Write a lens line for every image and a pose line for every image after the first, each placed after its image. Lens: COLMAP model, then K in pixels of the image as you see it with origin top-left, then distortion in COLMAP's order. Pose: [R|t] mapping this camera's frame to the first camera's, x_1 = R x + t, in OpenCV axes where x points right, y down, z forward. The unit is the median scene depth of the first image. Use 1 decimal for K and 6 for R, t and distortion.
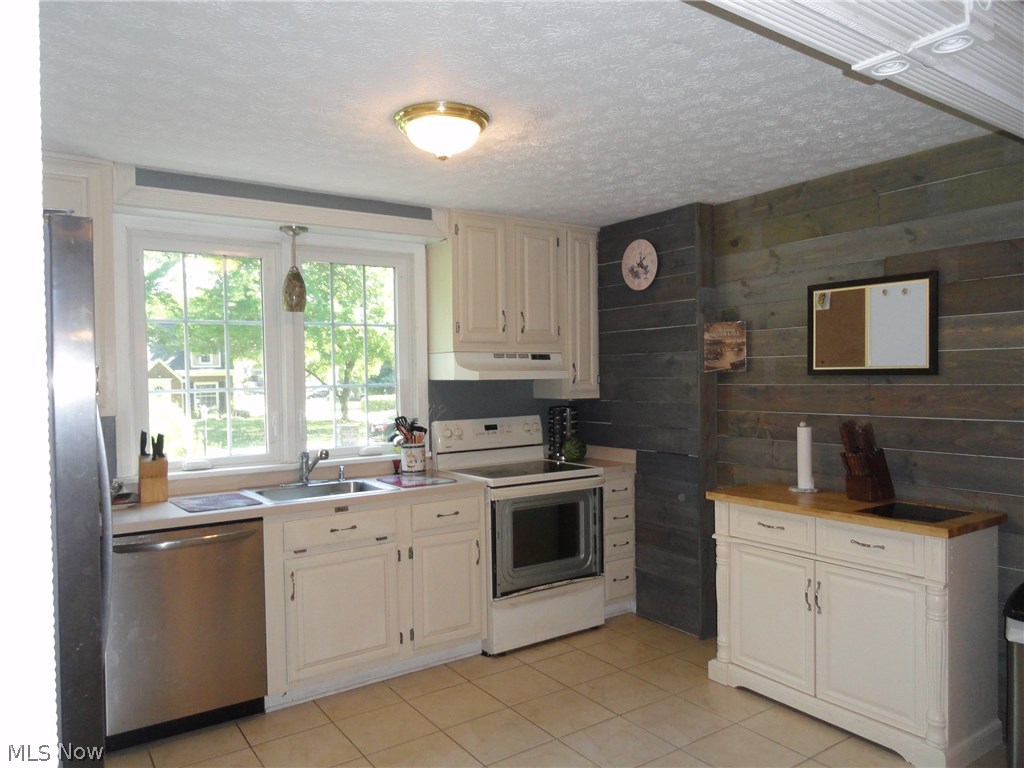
lens RADIAL K [[706.8, 0, 512.4], [0, 706.8, 388.9], [0, 0, 1]] dist [-0.000352, -0.001815]
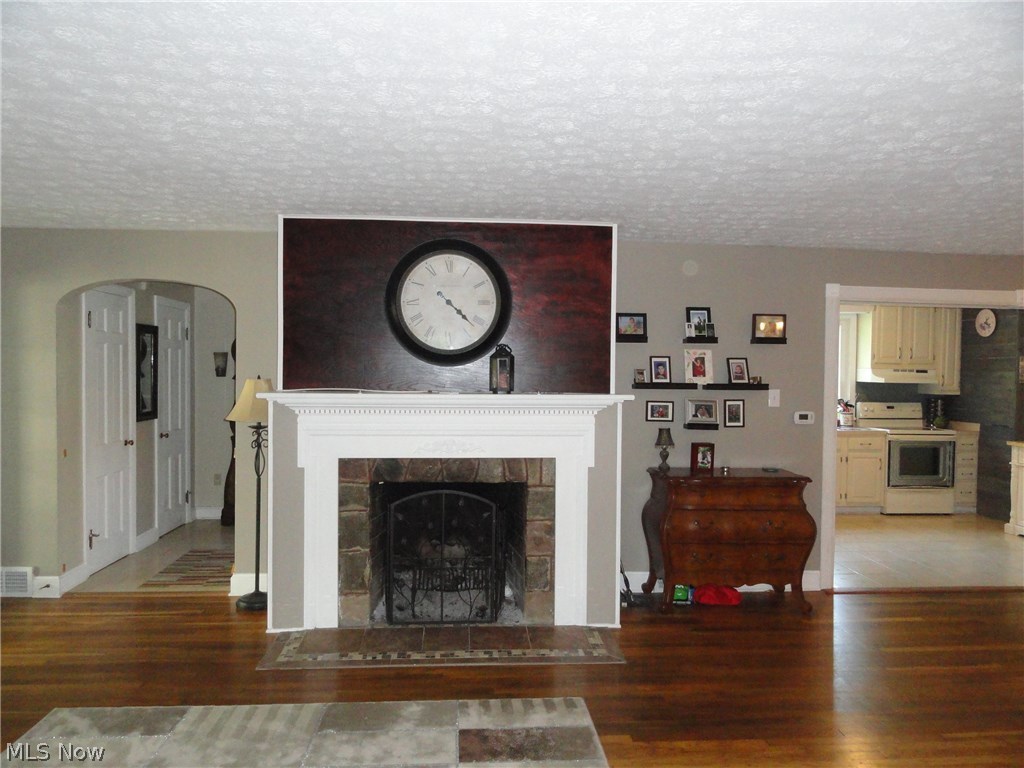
lens RADIAL K [[706.8, 0, 512.4], [0, 706.8, 388.9], [0, 0, 1]] dist [-0.000352, -0.001815]
pose [[0.862513, 0.038925, -0.504535, 0.052892], [-0.033528, 0.999242, 0.019776, 0.000929], [0.504922, -0.000141, 0.863165, -1.229905]]
